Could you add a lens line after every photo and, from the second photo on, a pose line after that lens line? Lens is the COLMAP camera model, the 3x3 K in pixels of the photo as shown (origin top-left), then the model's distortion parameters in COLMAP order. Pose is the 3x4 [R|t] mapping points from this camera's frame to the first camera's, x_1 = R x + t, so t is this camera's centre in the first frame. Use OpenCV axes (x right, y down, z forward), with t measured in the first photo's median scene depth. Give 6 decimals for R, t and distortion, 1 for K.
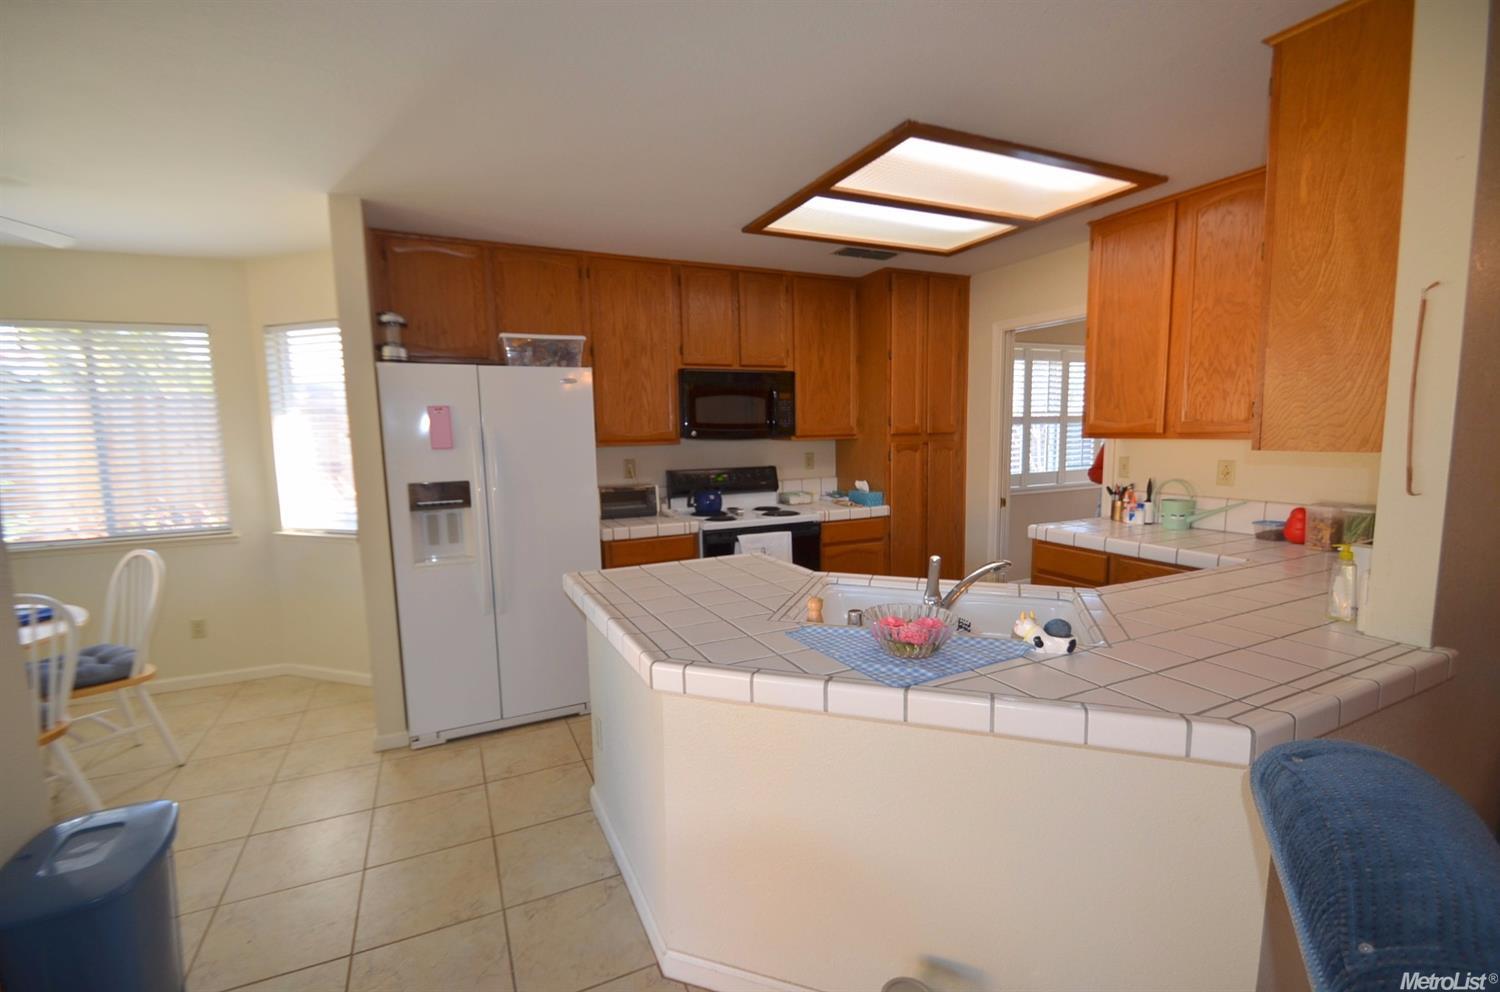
lens RADIAL K [[659.7, 0, 746.6], [0, 659.7, 500.3], [0, 0, 1]] dist [-0.003360, -0.004074]
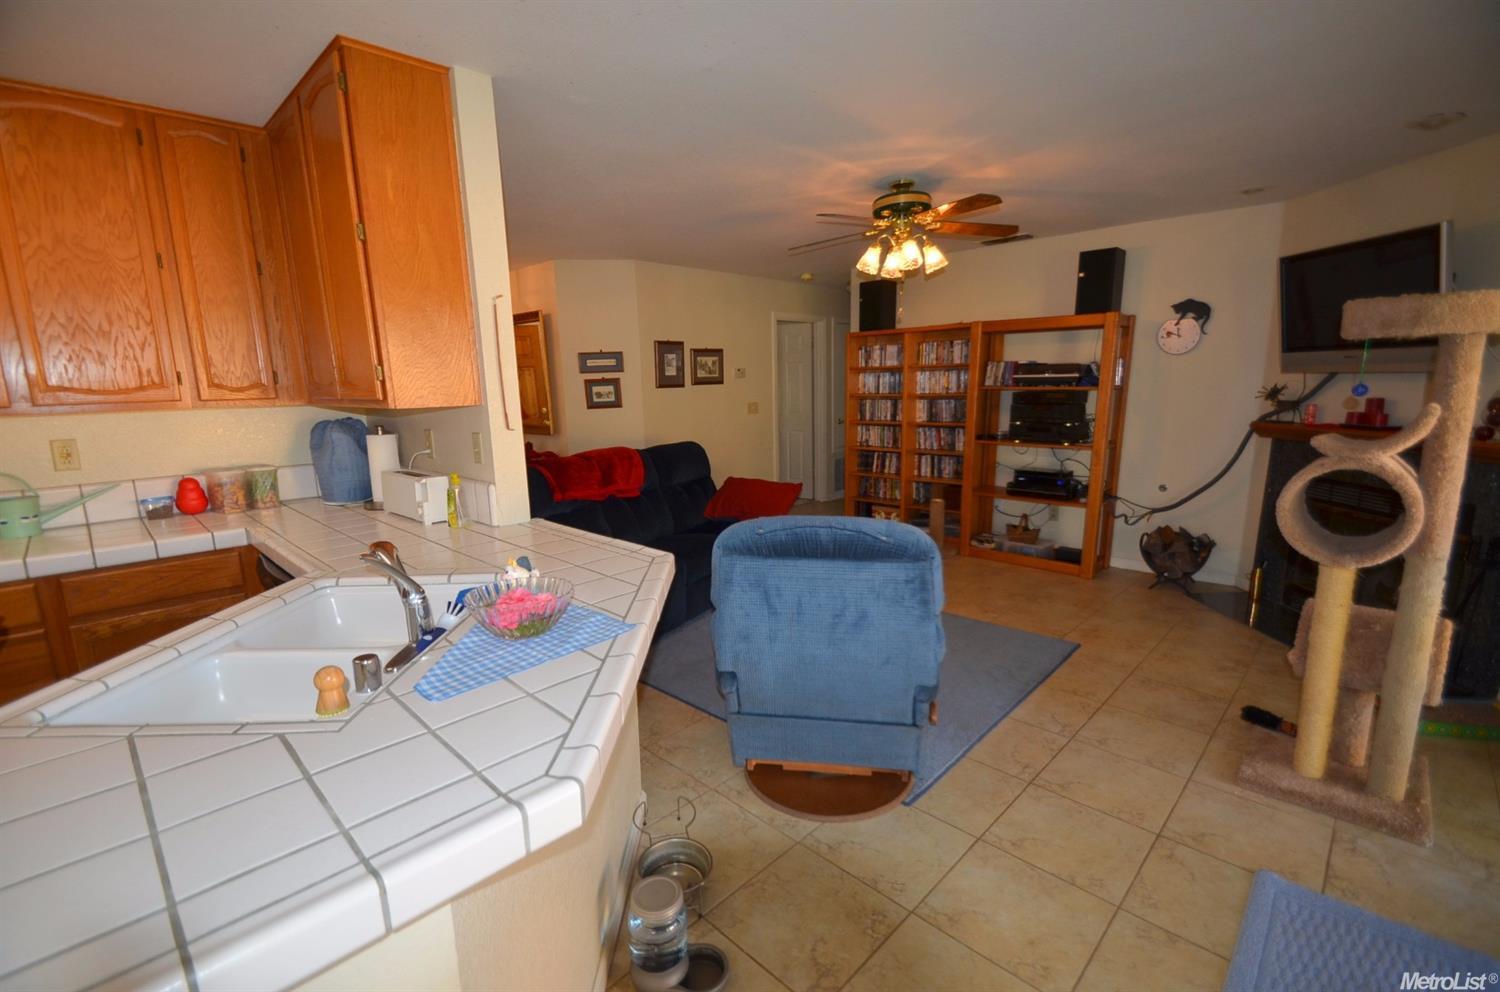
lens RADIAL K [[659.7, 0, 751.2], [0, 659.7, 499.4], [0, 0, 1]] dist [-0.003360, -0.004074]
pose [[-0.328664, -0.146251, 0.933054, -0.356501], [0.127266, 0.972069, 0.197196, -0.044255], [-0.935833, 0.183557, -0.300871, 0.504523]]
